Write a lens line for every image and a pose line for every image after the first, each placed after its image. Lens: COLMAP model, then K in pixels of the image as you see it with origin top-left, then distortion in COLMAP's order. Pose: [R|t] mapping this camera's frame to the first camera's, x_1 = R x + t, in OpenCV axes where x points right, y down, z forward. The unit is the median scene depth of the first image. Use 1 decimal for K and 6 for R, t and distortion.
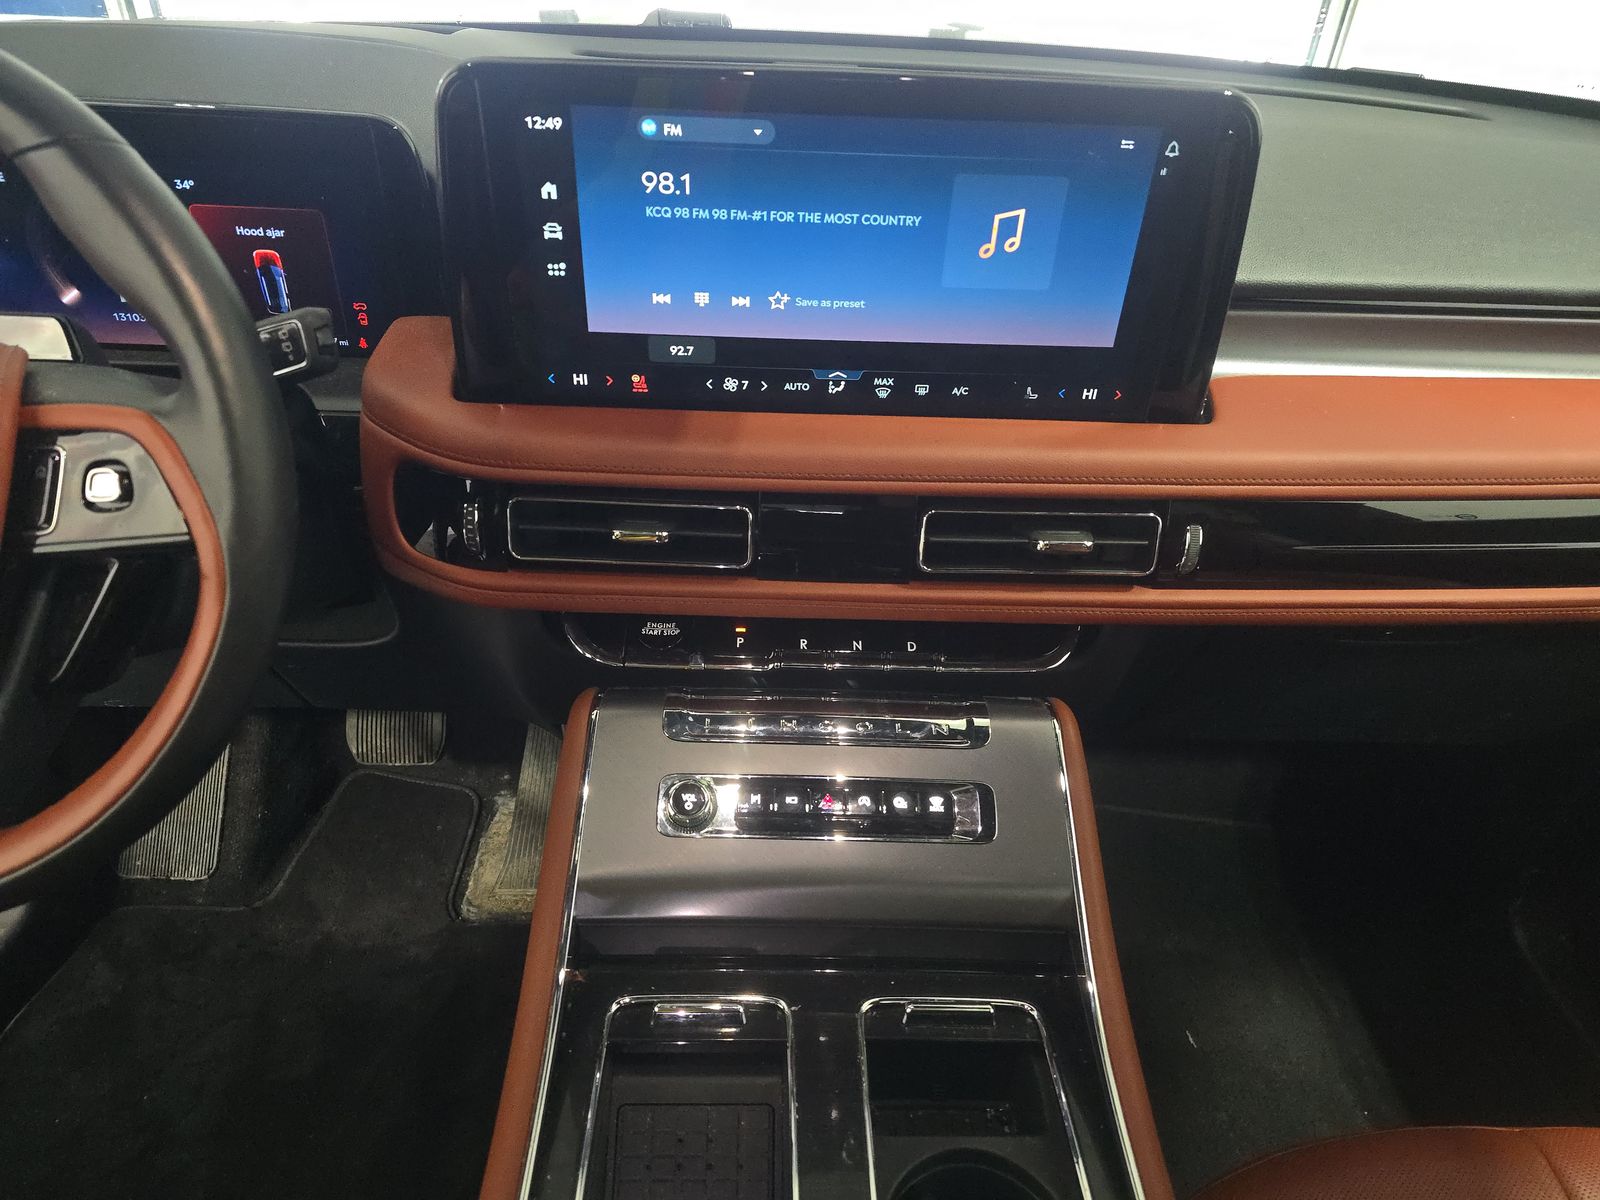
lens RADIAL K [[1076.8, 0, 800.1], [0, 1076.8, 595.4], [0, 0, 1]] dist [0.000927, -0.004468]
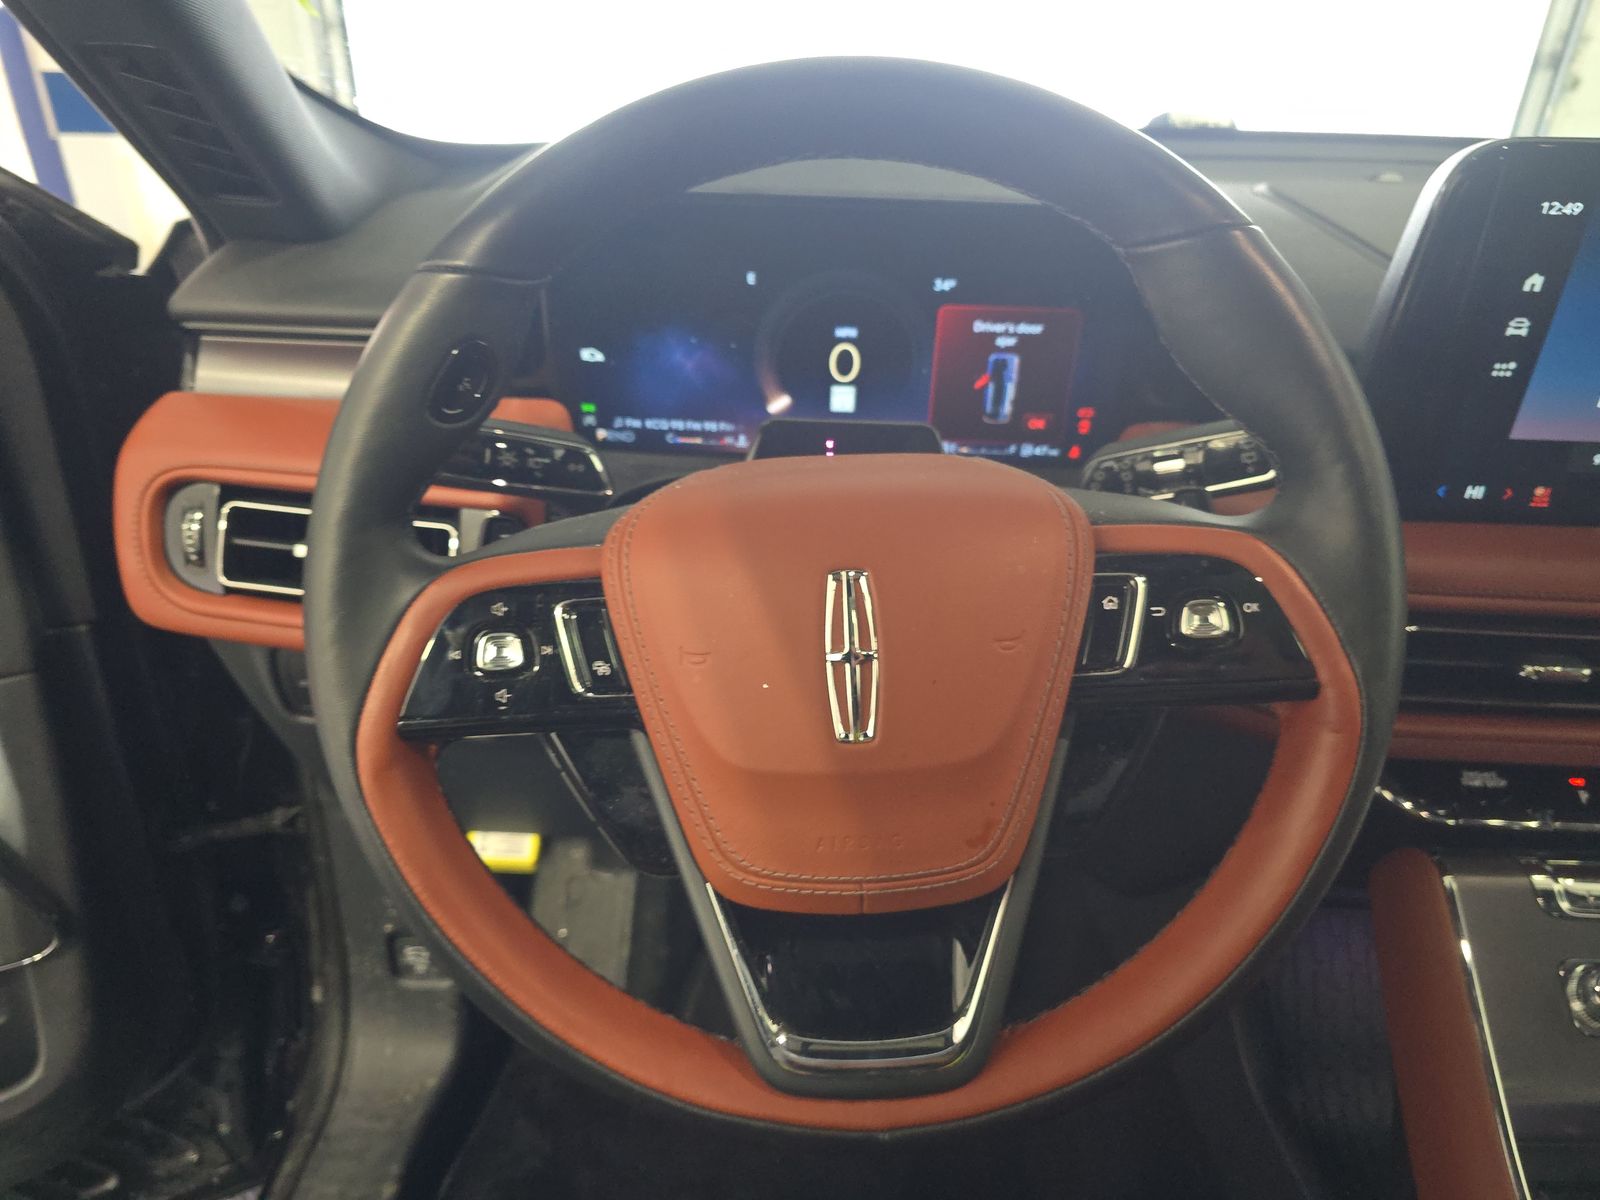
lens RADIAL K [[1171.6, 0, 800.5], [0, 1171.6, 605.9], [0, 0, 1]] dist [-0.006486, -0.007616]
pose [[0.994251, 0.009468, -0.106658, -0.672419], [-0.019151, 0.995746, -0.090128, -0.013922], [0.105351, 0.091652, 0.990202, 0.015514]]
